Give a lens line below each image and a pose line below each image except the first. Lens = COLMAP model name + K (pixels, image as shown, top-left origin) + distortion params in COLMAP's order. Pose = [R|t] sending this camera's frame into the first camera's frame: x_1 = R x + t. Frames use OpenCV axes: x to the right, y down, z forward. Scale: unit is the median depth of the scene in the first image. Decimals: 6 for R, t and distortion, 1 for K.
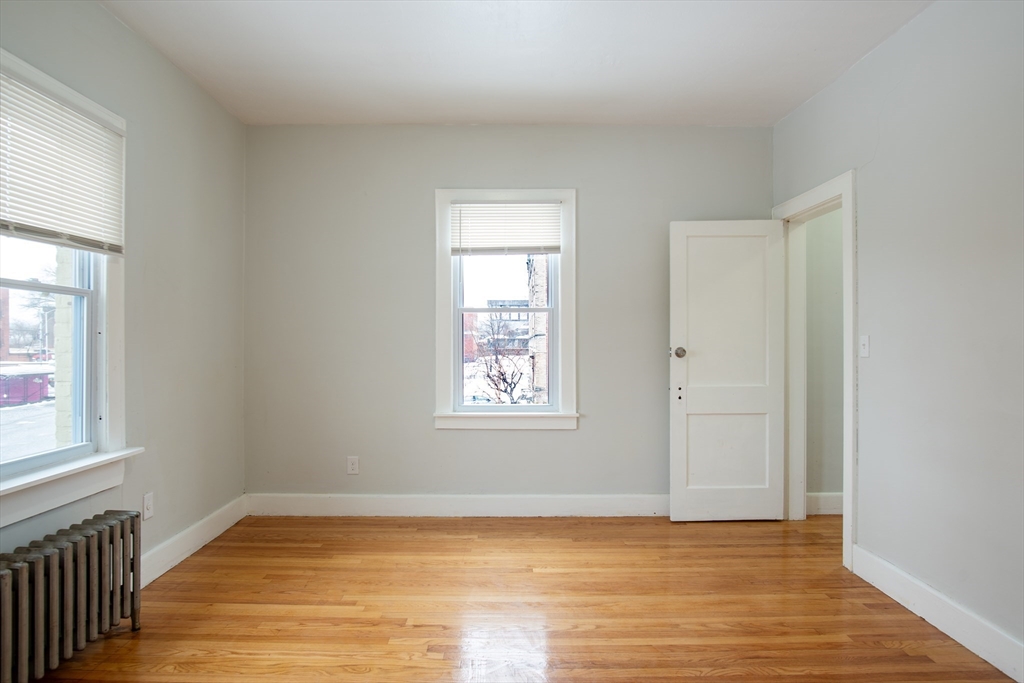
lens RADIAL K [[596.1, 0, 517.0], [0, 596.1, 338.4], [0, 0, 1]] dist [-0.038631, 0.016327]
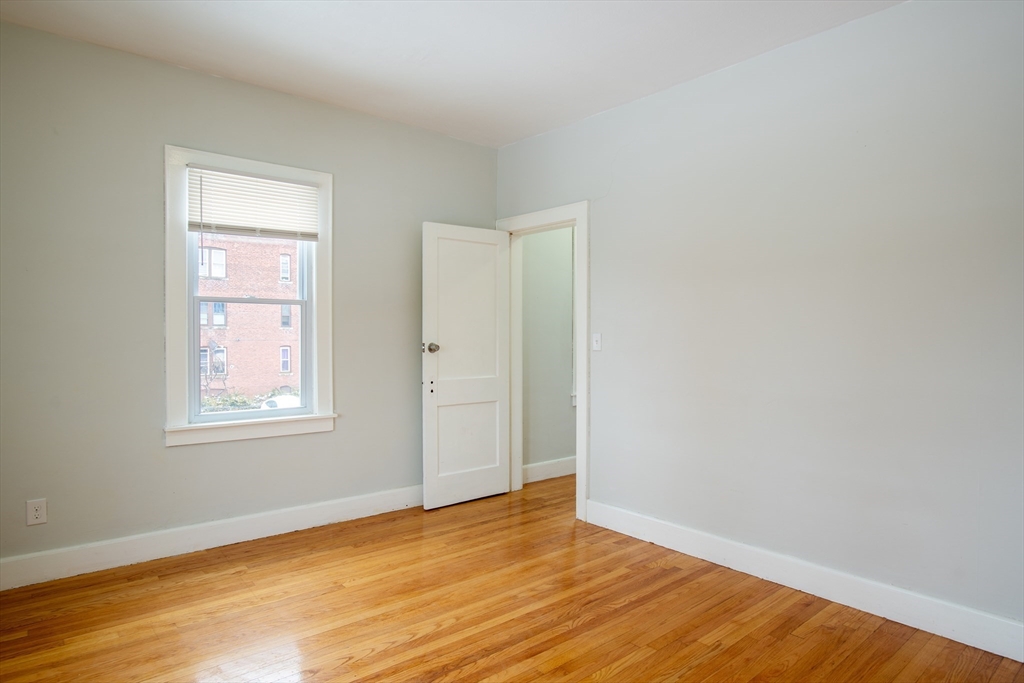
lens RADIAL K [[596.1, 0, 508.4], [0, 596.1, 337.3], [0, 0, 1]] dist [-0.038631, 0.016327]
pose [[0.770284, 0.001014, 0.637700, -0.305010], [-0.007289, 0.999947, 0.007214, -0.003769], [-0.637659, -0.010205, 0.770251, 0.110790]]
